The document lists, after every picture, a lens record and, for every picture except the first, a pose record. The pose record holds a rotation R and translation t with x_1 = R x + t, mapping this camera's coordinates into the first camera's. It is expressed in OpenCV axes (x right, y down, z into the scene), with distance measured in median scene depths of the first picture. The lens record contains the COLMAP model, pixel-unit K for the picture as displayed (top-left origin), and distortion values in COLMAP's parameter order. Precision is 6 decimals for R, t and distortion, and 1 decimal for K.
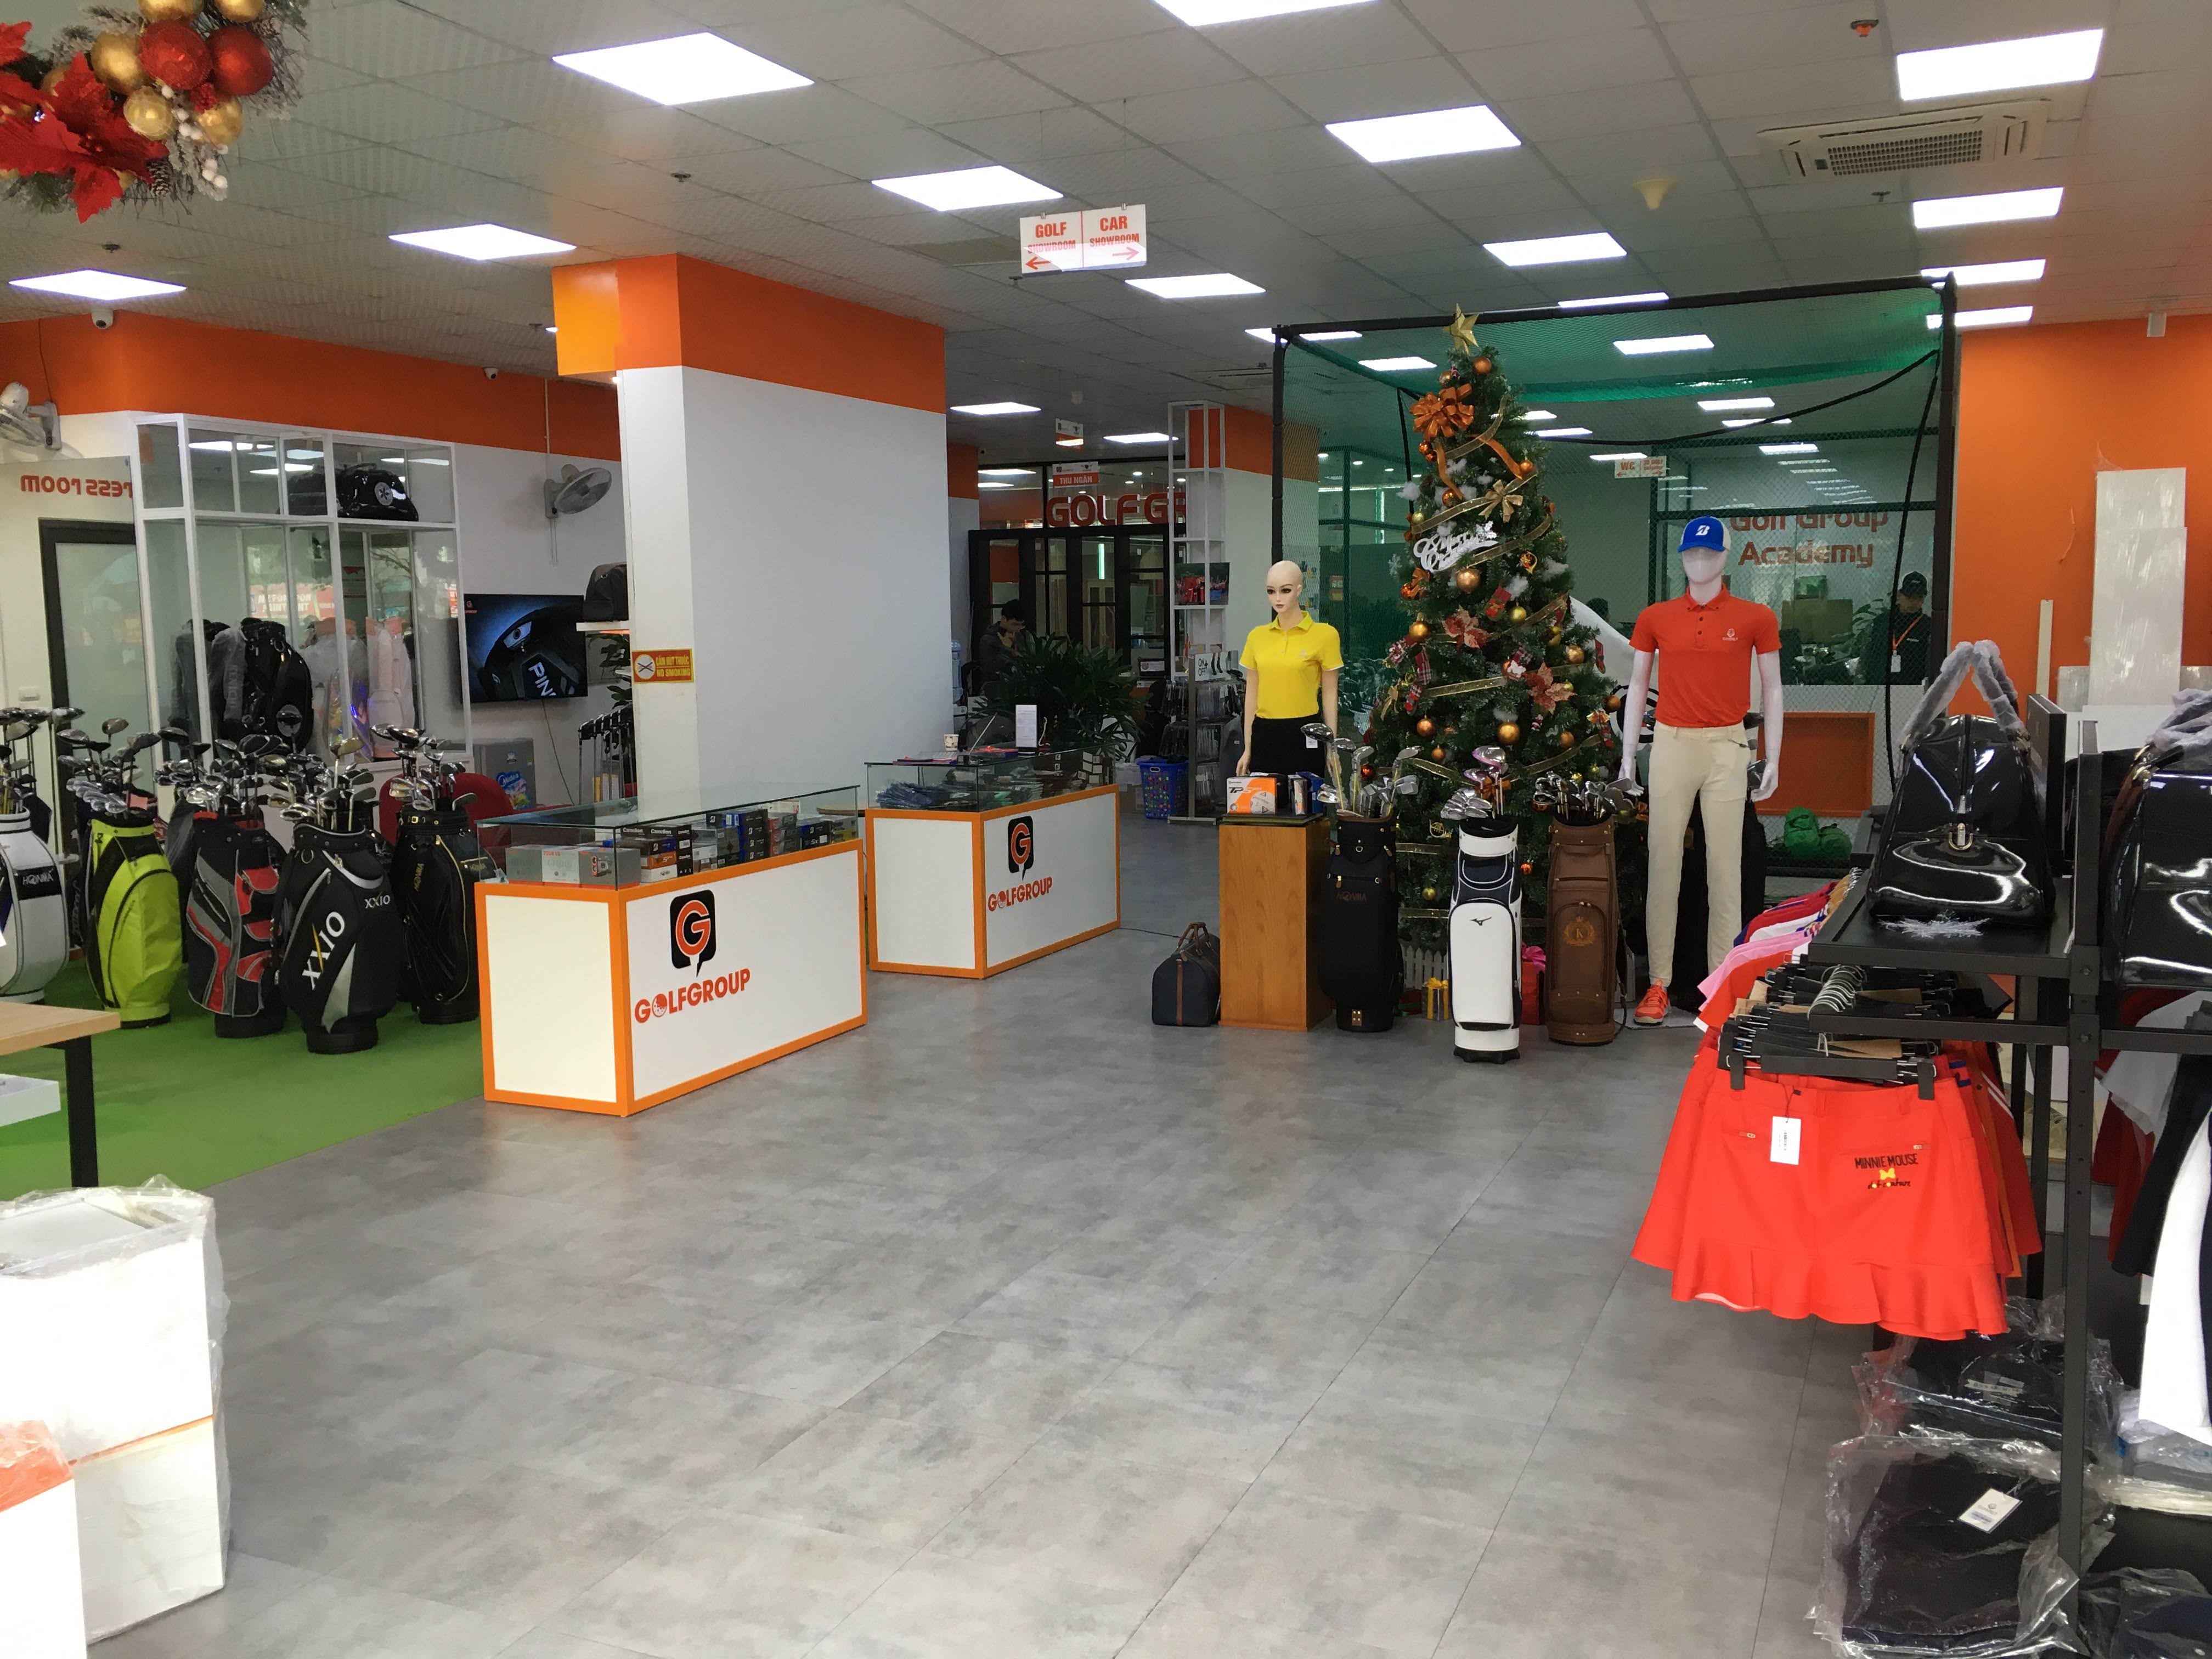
lens RADIAL K [[1902.4, 0, 1098.8], [0, 1902.4, 819.0], [0, 0, 1]] dist [0.049202, -0.016168]
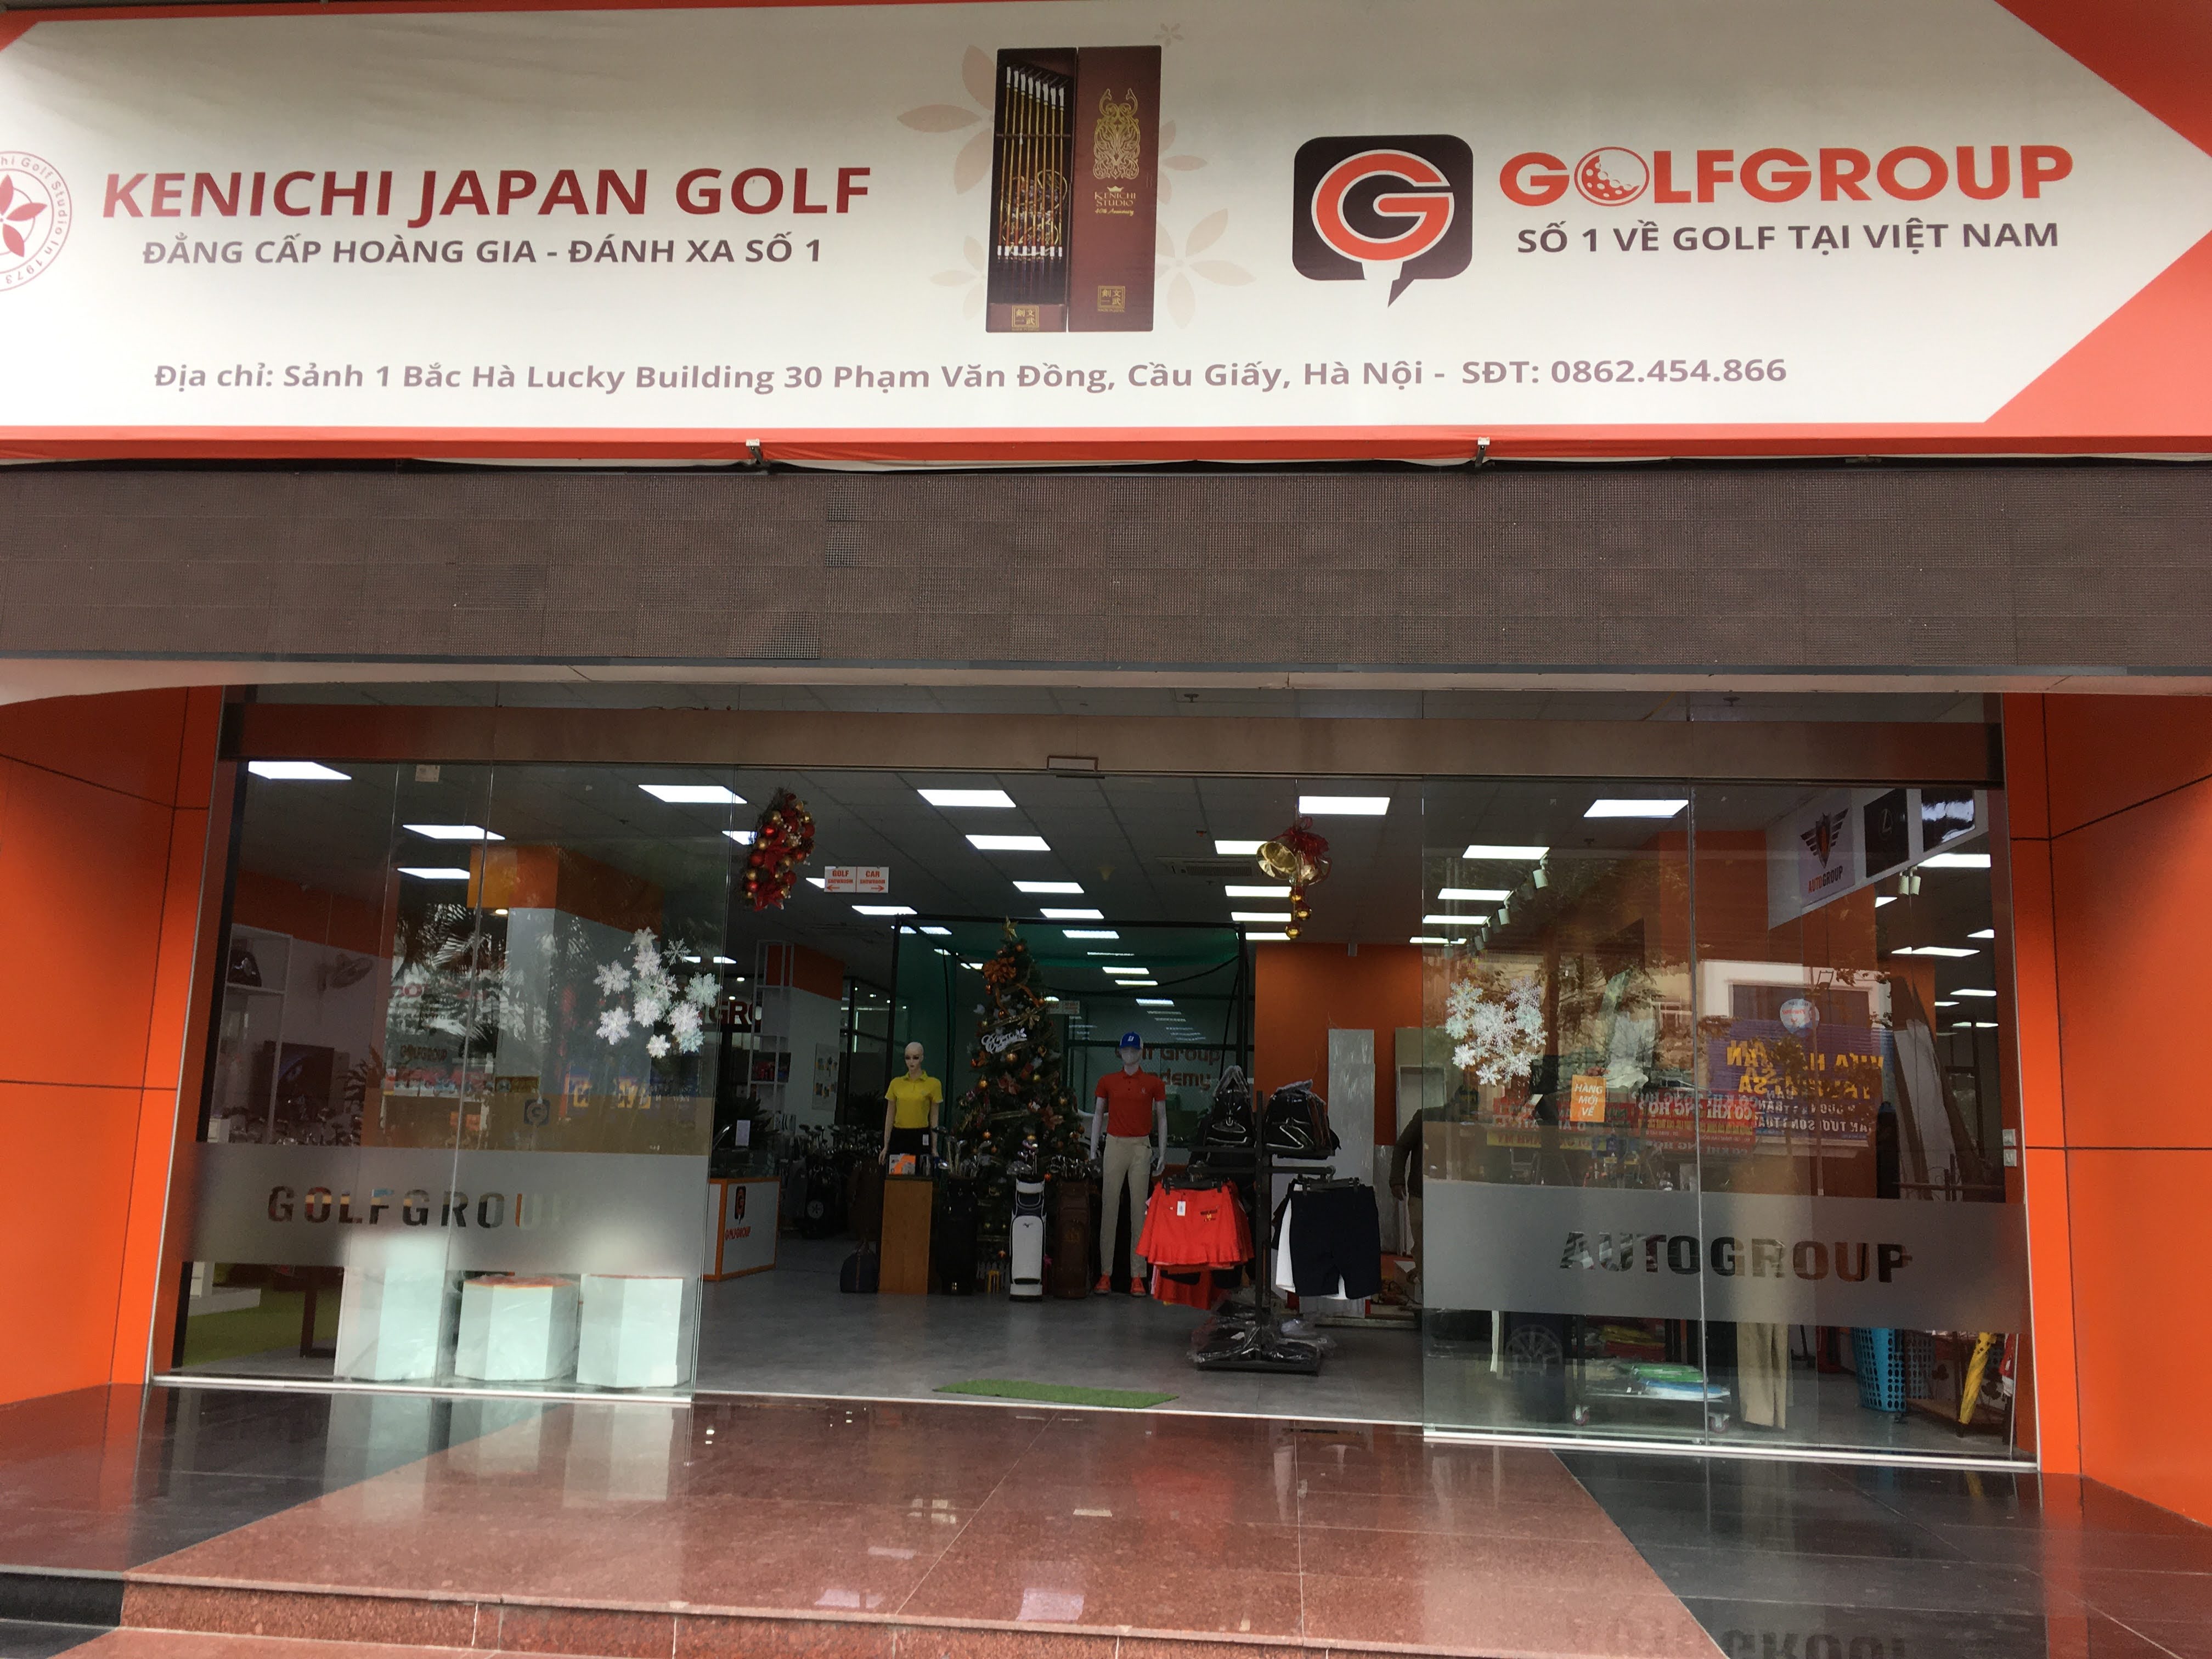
lens RADIAL K [[1902.4, 0, 1108.8], [0, 1902.4, 830.0], [0, 0, 1]] dist [0.049202, -0.016168]
pose [[0.945831, 0.096673, 0.309932, -0.321775], [-0.011231, 0.963809, -0.266355, 0.158358], [-0.324465, 0.248446, 0.912687, -0.810909]]
